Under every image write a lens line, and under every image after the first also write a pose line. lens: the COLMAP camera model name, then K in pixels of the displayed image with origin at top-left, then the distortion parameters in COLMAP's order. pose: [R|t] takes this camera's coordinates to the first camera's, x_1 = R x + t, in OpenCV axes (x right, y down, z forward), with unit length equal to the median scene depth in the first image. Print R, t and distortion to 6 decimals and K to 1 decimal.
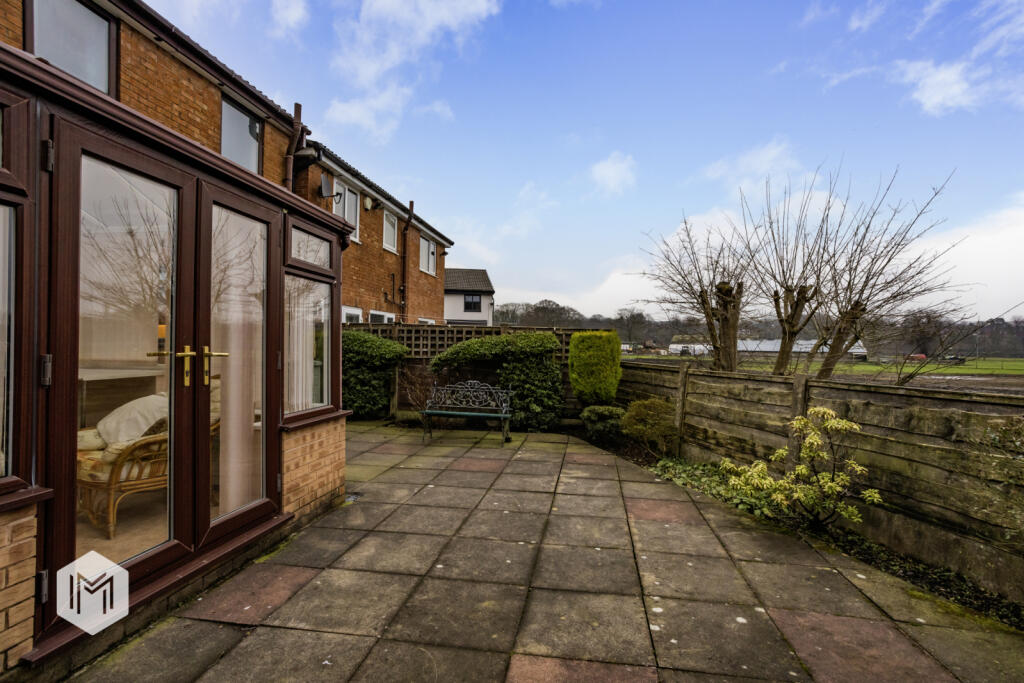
lens RADIAL K [[494.3, 0, 510.5], [0, 494.3, 341.6], [0, 0, 1]] dist [-0.058411, 0.039177]
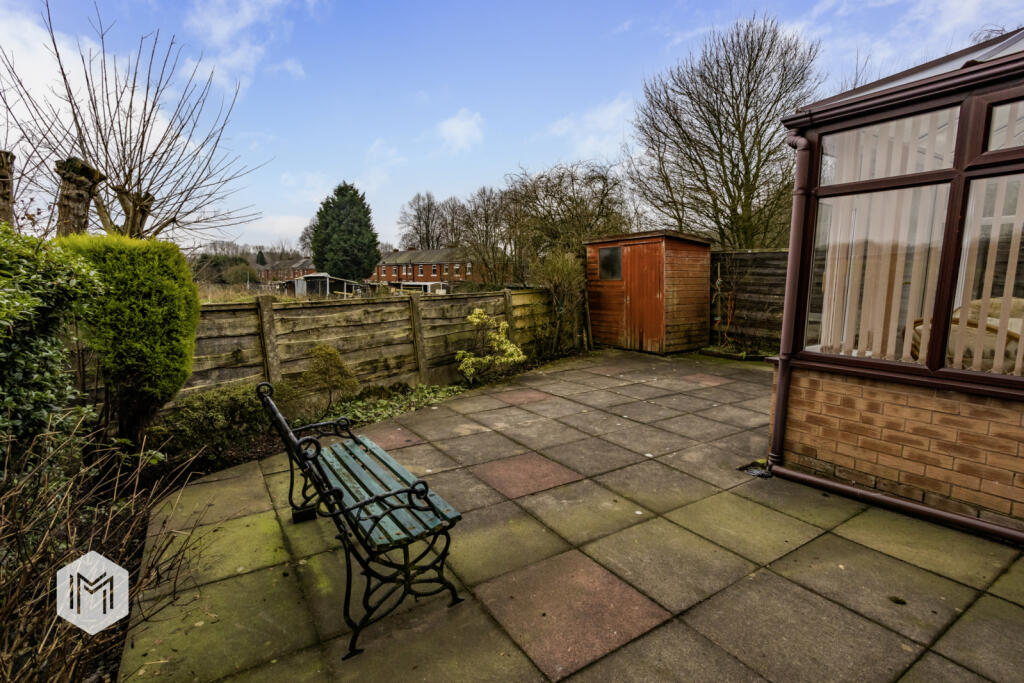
lens RADIAL K [[503.9, 0, 506.5], [0, 503.9, 340.1], [0, 0, 1]] dist [-0.050591, 0.000338]
pose [[-0.663705, -0.109109, 0.739994, -0.613222], [-0.012616, 0.990796, 0.134773, 0.006846], [-0.747888, 0.080114, -0.658973, 1.771417]]
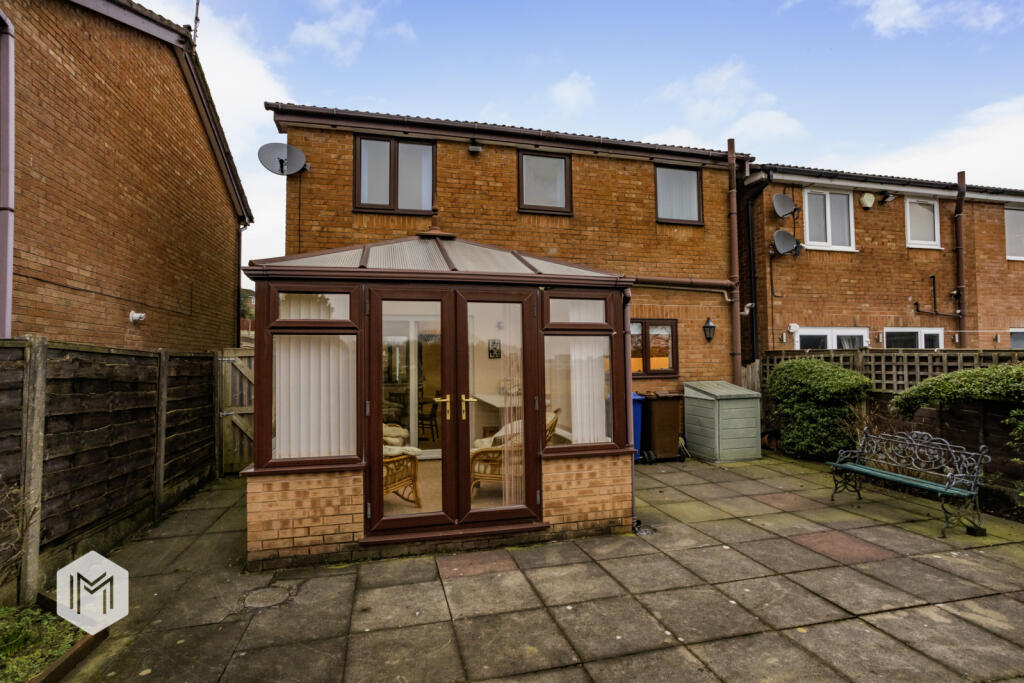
lens RADIAL K [[494.3, 0, 510.5], [0, 494.3, 341.6], [0, 0, 1]] dist [-0.058411, 0.039177]
pose [[0.399703, -0.048405, -0.915366, 0.537873], [0.021668, 0.998825, -0.043357, -0.053448], [0.916389, -0.002505, 0.400282, 0.301279]]
